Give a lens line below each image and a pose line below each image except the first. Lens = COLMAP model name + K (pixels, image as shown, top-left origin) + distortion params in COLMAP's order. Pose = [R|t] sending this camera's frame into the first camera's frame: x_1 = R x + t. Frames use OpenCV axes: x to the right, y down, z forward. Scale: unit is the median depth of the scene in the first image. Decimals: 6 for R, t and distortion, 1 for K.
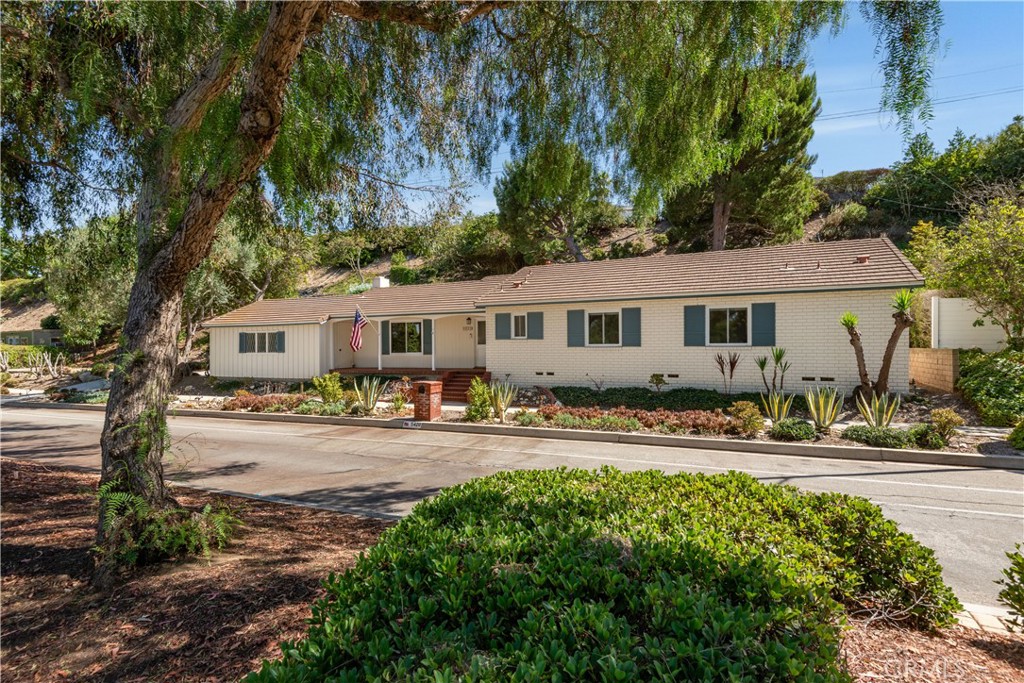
lens RADIAL K [[518.5, 0, 511.4], [0, 518.5, 340.8], [0, 0, 1]] dist [0.006974, -0.001830]
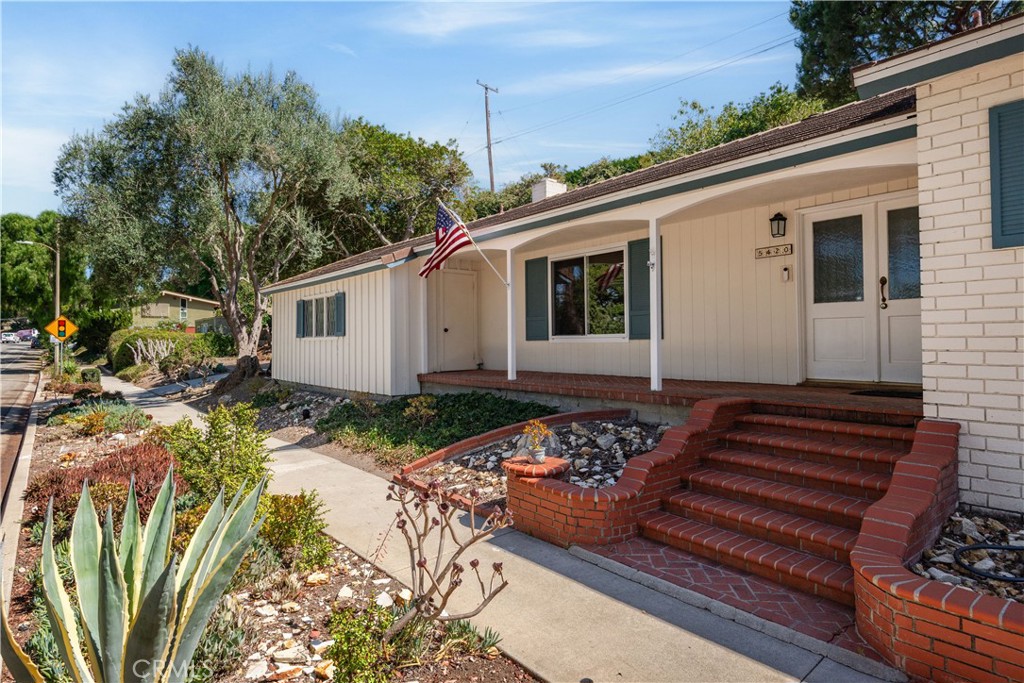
lens RADIAL K [[543.6, 0, 508.5], [0, 543.6, 341.2], [0, 0, 1]] dist [0.004841, 0.000107]
pose [[0.907244, 0.006462, -0.420555, -0.085161], [-0.007583, 0.999971, -0.000993, 0.027561], [0.420537, 0.004090, 0.907266, 0.613226]]
